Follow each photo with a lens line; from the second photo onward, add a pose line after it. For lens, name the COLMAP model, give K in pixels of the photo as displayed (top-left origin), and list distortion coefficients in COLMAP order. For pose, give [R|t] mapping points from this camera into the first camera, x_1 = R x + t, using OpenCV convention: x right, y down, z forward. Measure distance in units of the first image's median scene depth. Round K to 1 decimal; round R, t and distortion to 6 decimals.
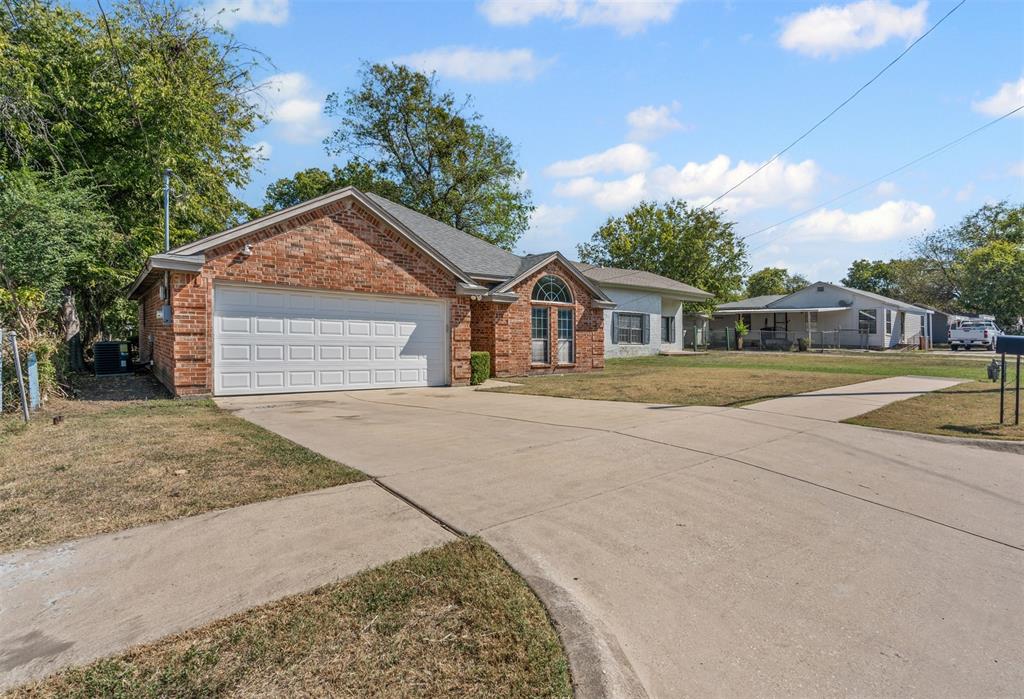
lens RADIAL K [[455.0, 0, 549.7], [0, 455.0, 365.3], [0, 0, 1]] dist [0.000821, 0.000056]
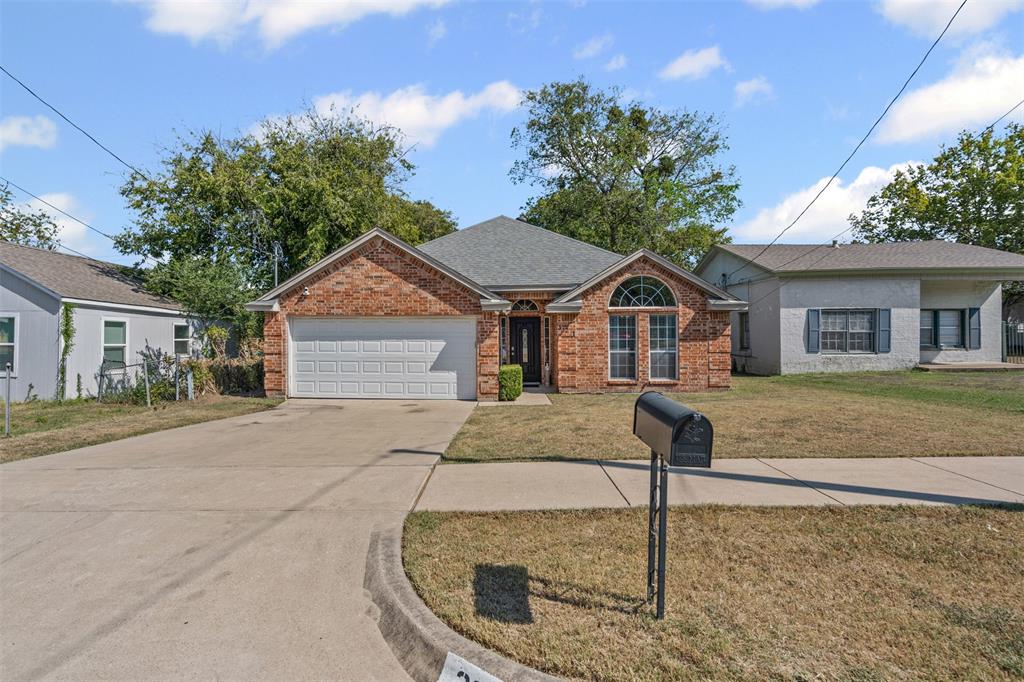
lens RADIAL K [[467.1, 0, 532.6], [0, 467.1, 363.9], [0, 0, 1]] dist [0.001495, 0.001227]
pose [[0.762057, 0.023313, -0.647090, 0.544938], [-0.024548, 0.999673, 0.007105, -0.046744], [0.647044, 0.010470, 0.762381, 0.275565]]
